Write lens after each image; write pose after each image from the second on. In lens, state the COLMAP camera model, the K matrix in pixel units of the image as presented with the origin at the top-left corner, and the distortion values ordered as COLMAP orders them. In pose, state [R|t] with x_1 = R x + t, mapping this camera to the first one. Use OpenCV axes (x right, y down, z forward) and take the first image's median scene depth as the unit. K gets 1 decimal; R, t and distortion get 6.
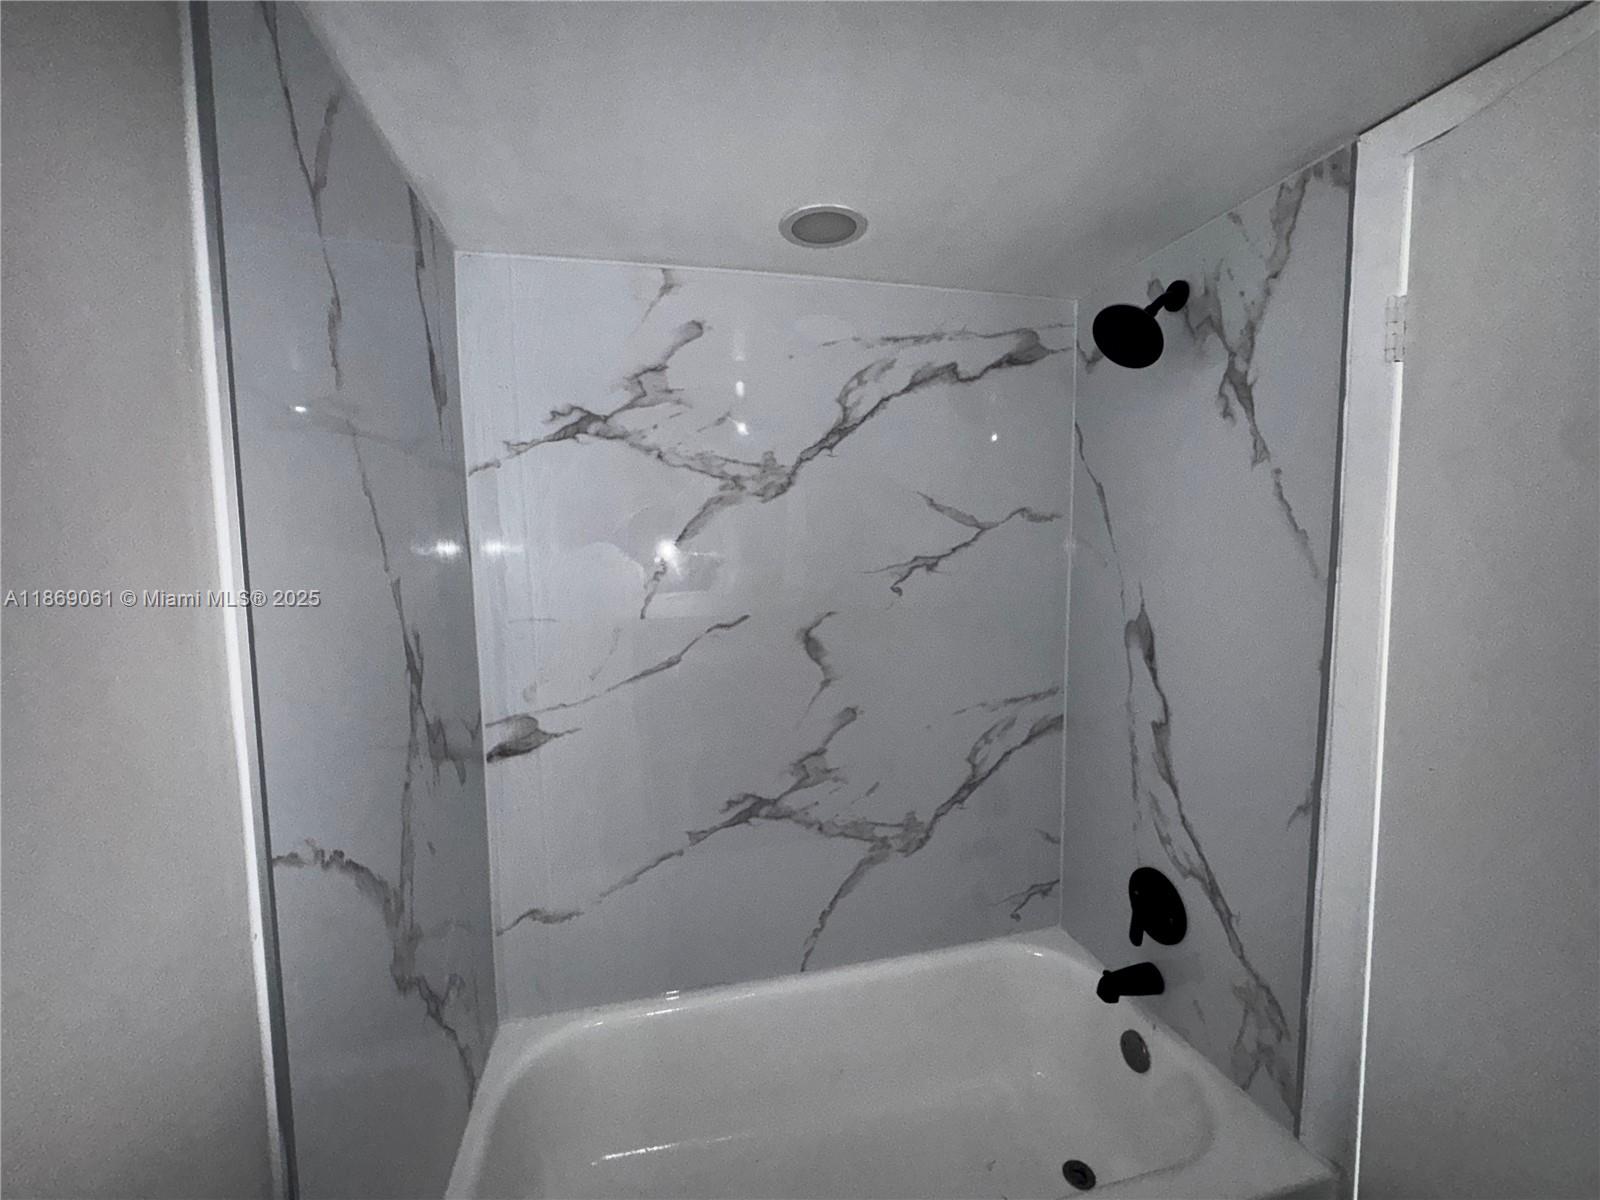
lens RADIAL K [[635.3, 0, 800.4], [0, 635.3, 593.6], [0, 0, 1]] dist [-0.002568, -0.000073]
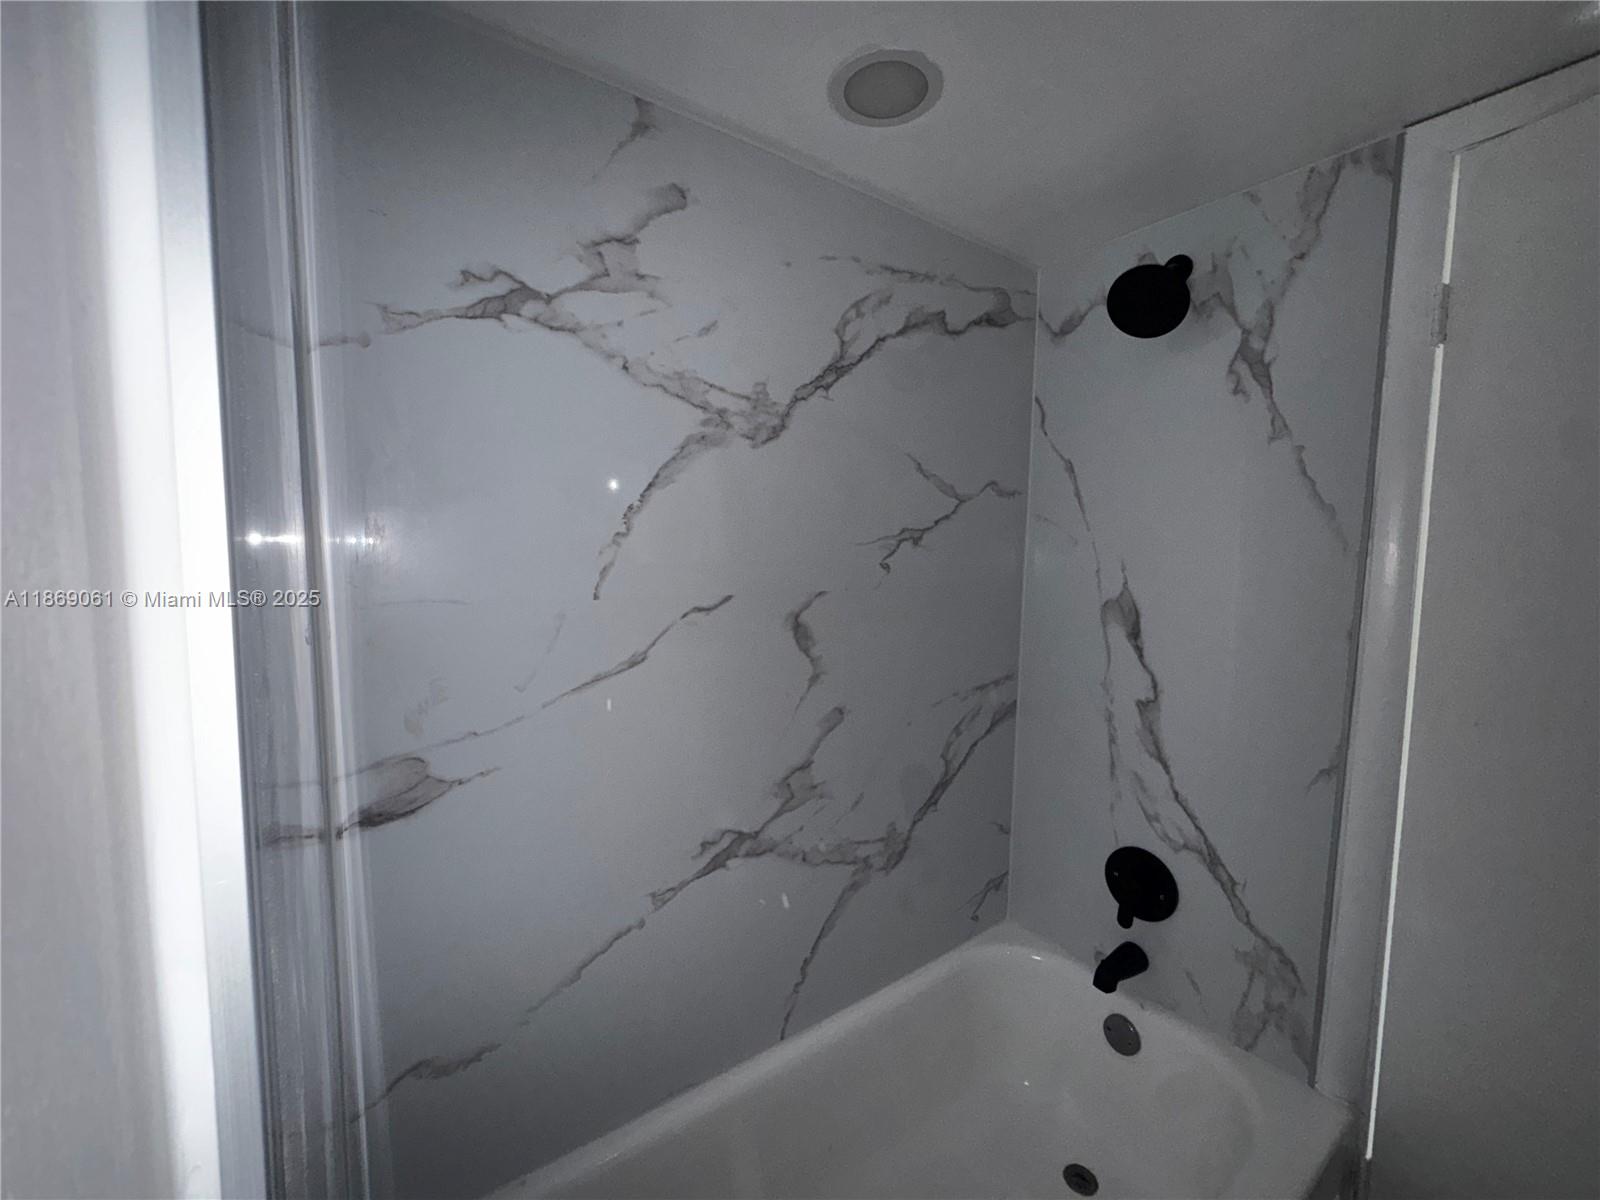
lens RADIAL K [[635.3, 0, 800.4], [0, 635.3, 593.6], [0, 0, 1]] dist [-0.002568, -0.000073]
pose [[0.925946, -0.002188, 0.377649, -0.302467], [0.000984, 0.999994, 0.003382, 0.030752], [-0.377654, -0.002759, 0.925943, 0.273070]]
